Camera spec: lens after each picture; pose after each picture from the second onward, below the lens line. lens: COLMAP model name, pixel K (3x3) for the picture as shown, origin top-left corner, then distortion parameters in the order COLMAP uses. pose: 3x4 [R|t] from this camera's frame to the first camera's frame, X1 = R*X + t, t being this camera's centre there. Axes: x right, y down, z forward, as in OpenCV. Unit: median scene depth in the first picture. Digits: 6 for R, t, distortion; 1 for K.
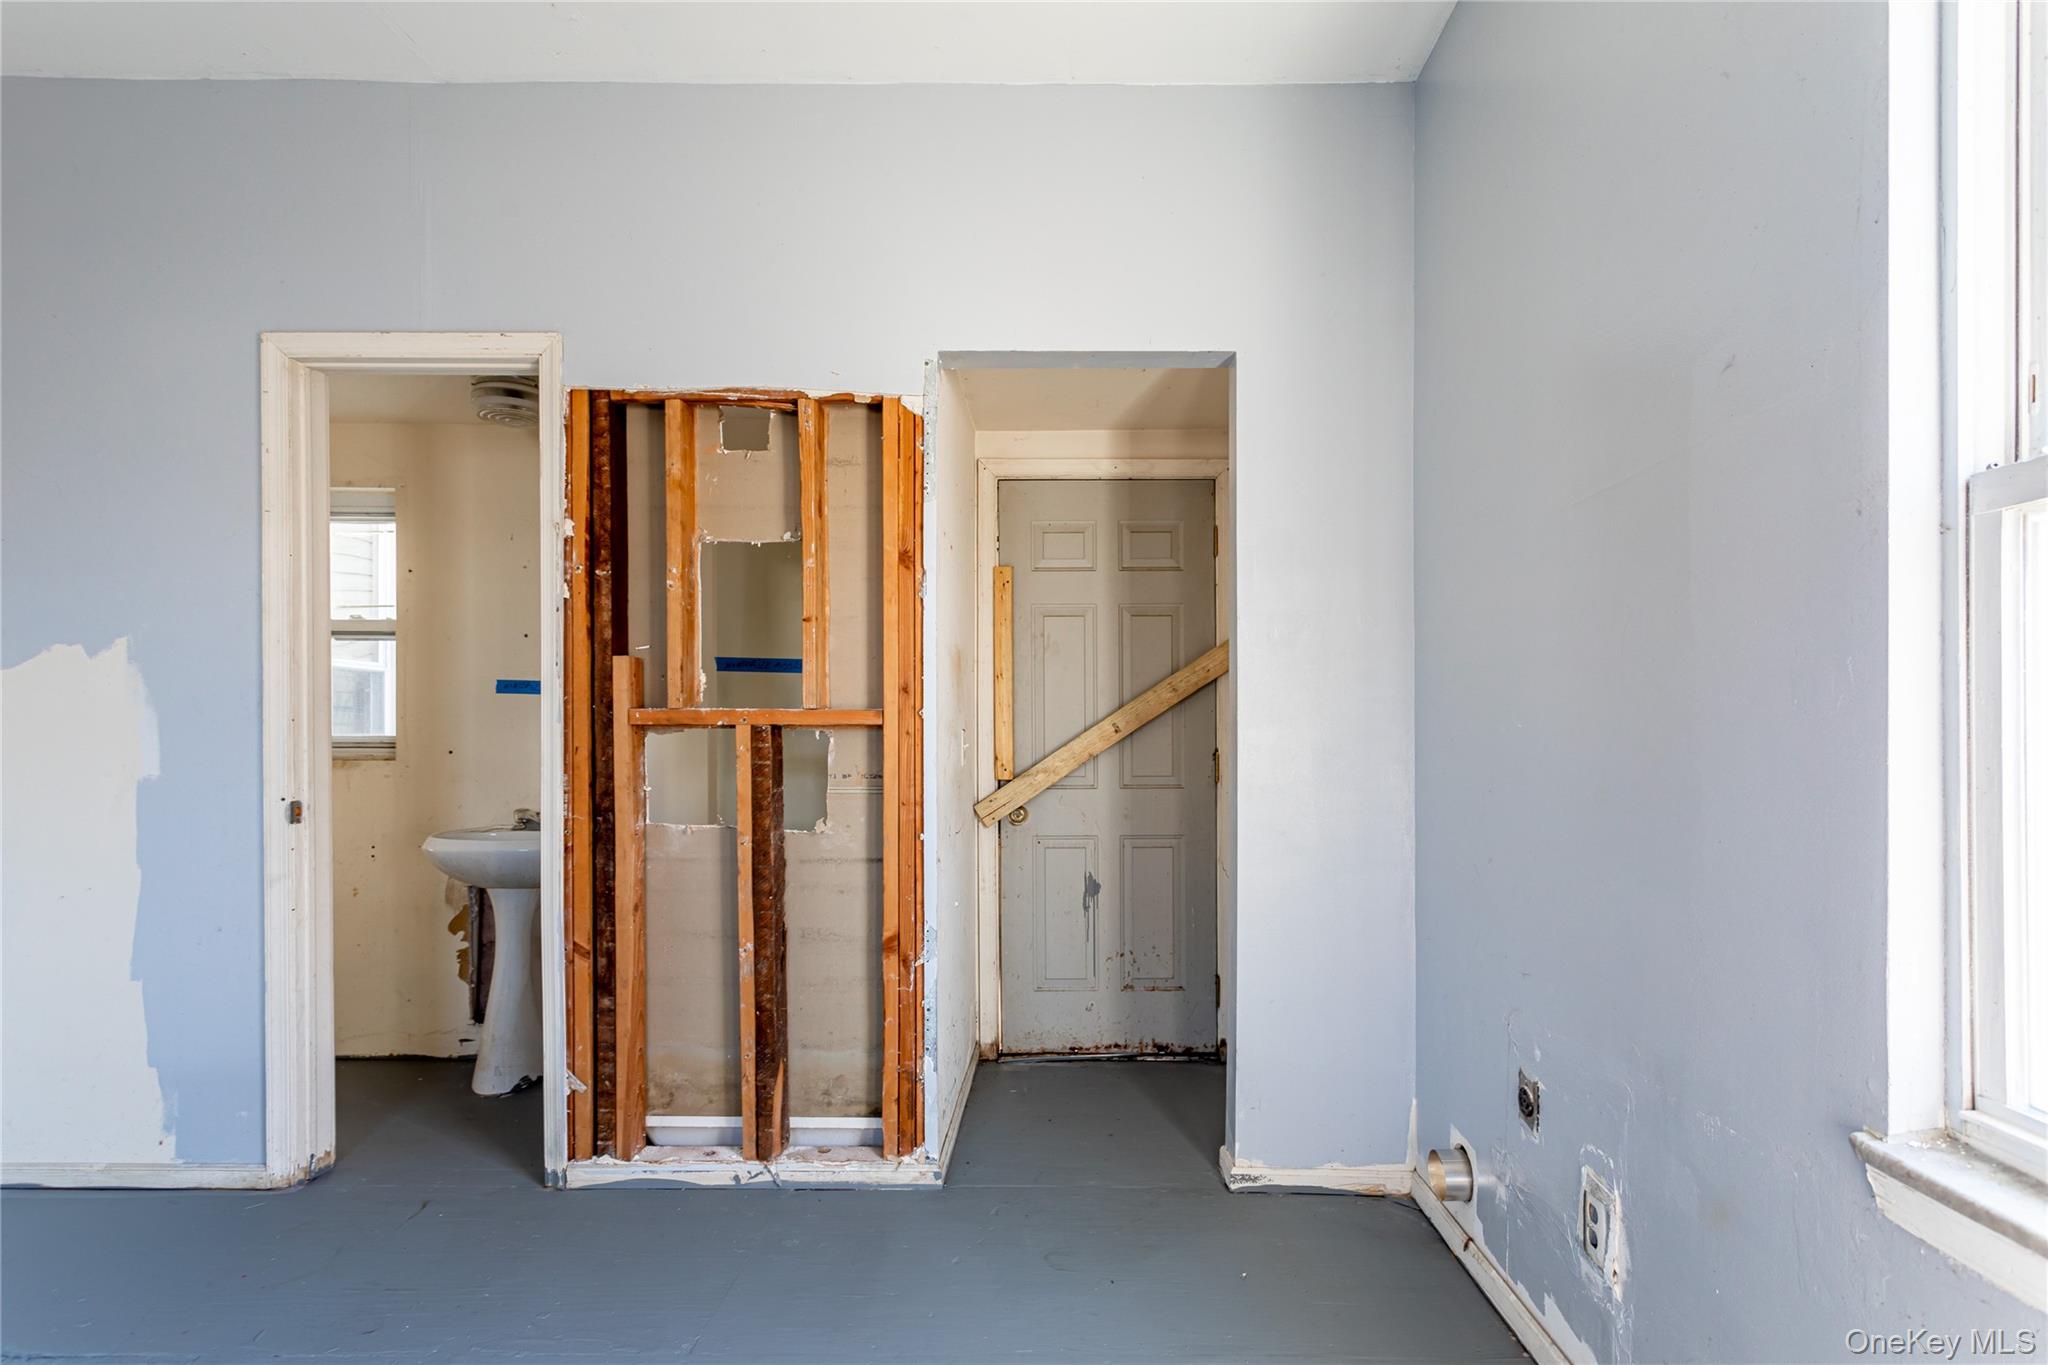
lens RADIAL K [[1005.5, 0, 1027.2], [0, 1005.5, 736.4], [0, 0, 1]] dist [-0.001155, -0.000604]
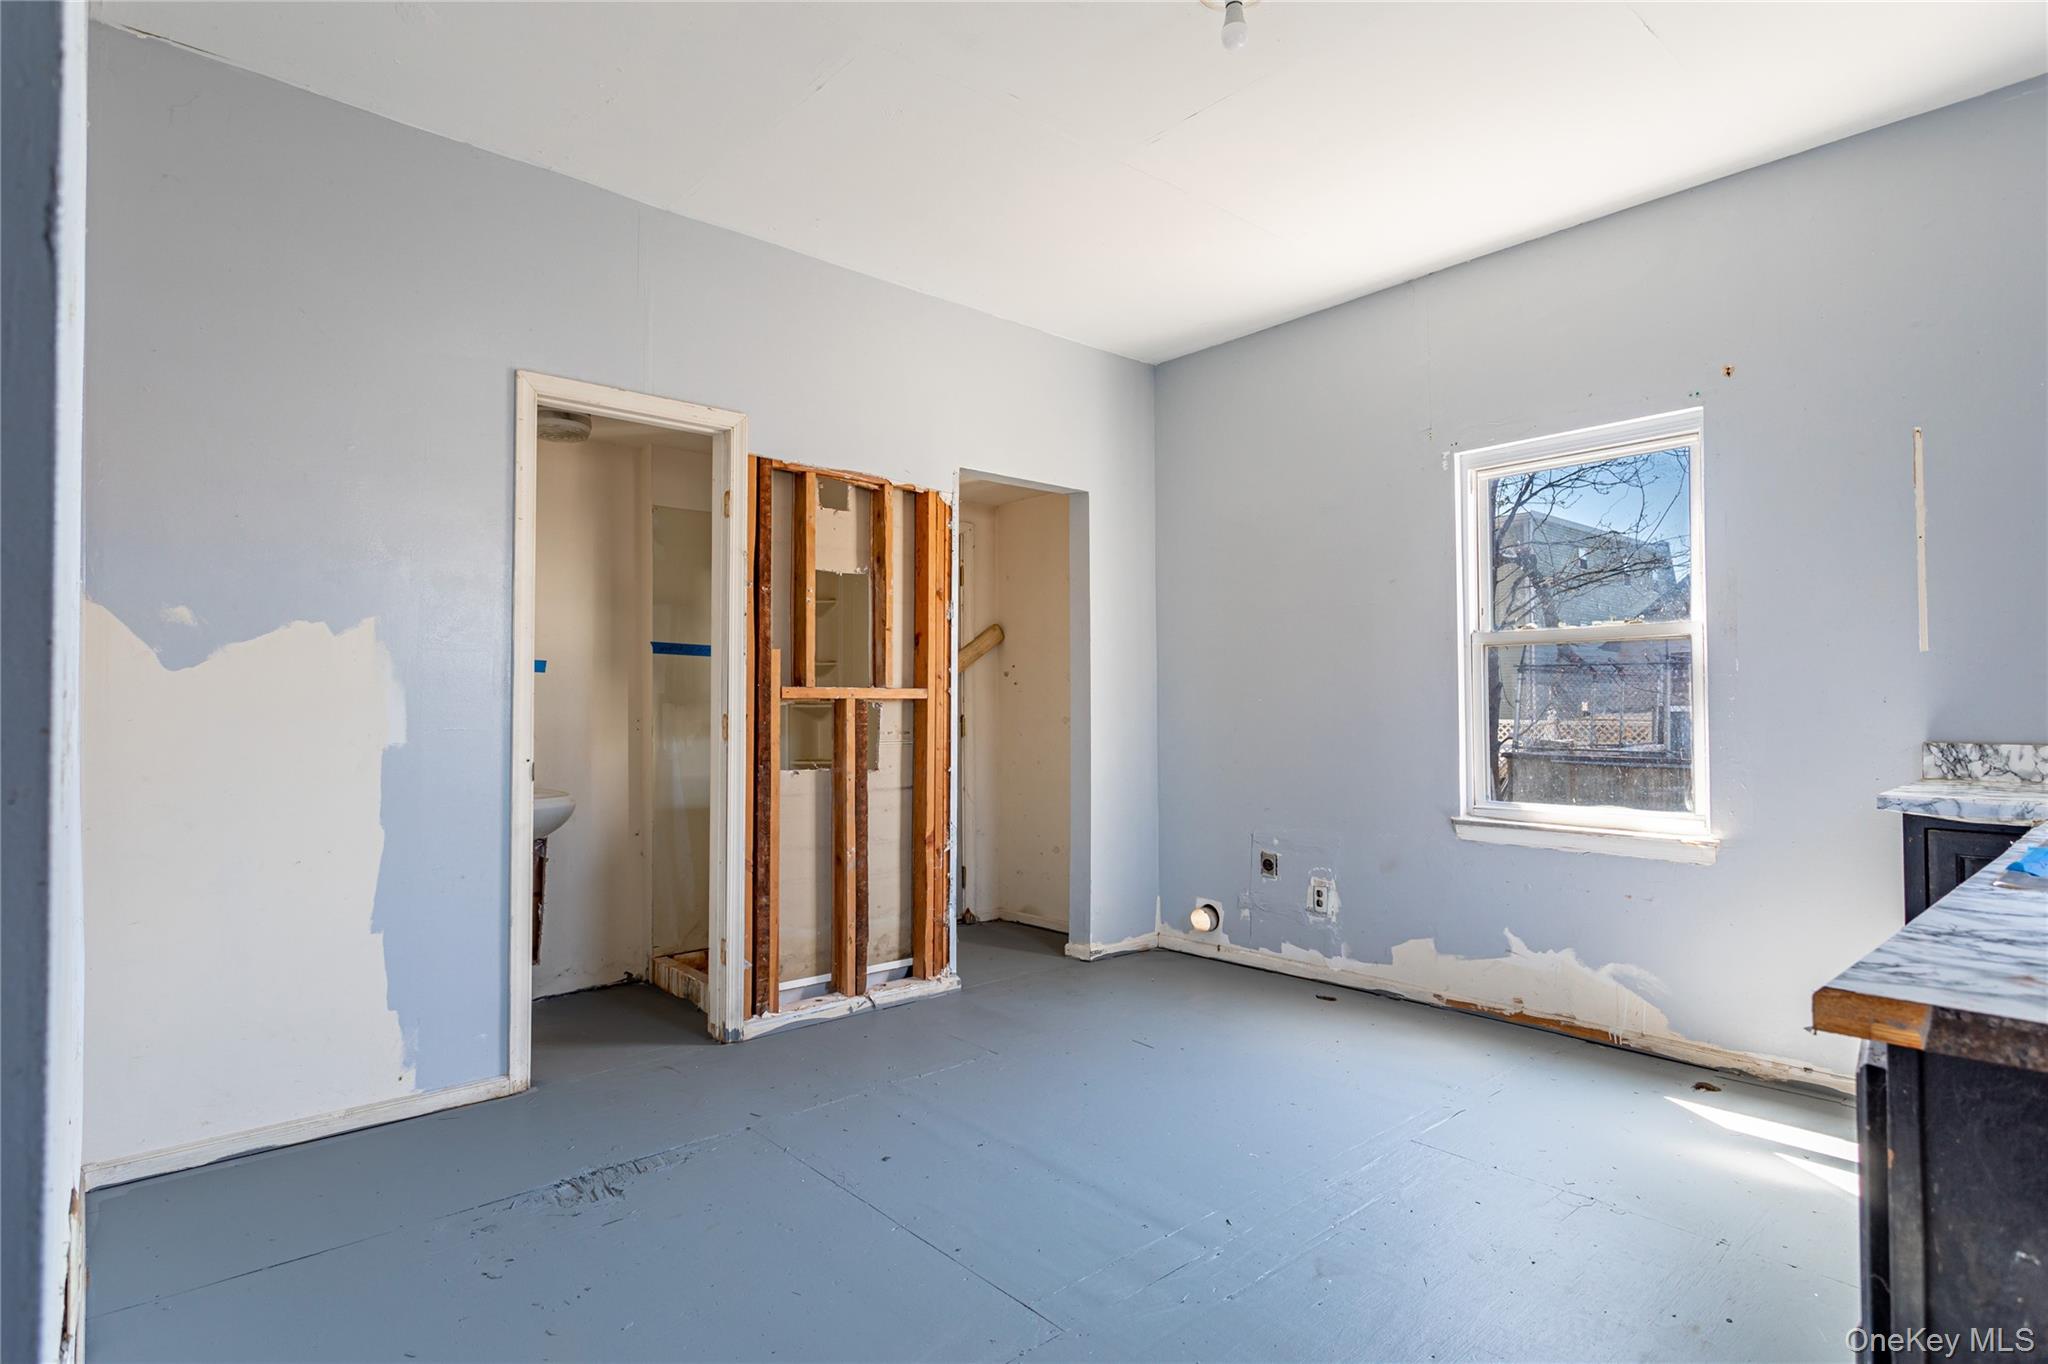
lens RADIAL K [[1001.9, 0, 1024.0], [0, 1001.9, 682.0], [0, 0, 1]] dist [0.000243, 0.000233]
pose [[0.760303, 0.012436, 0.649449, -1.042694], [0.004782, 0.999682, -0.024739, 0.001667], [-0.649550, 0.021915, 0.760003, -0.280067]]
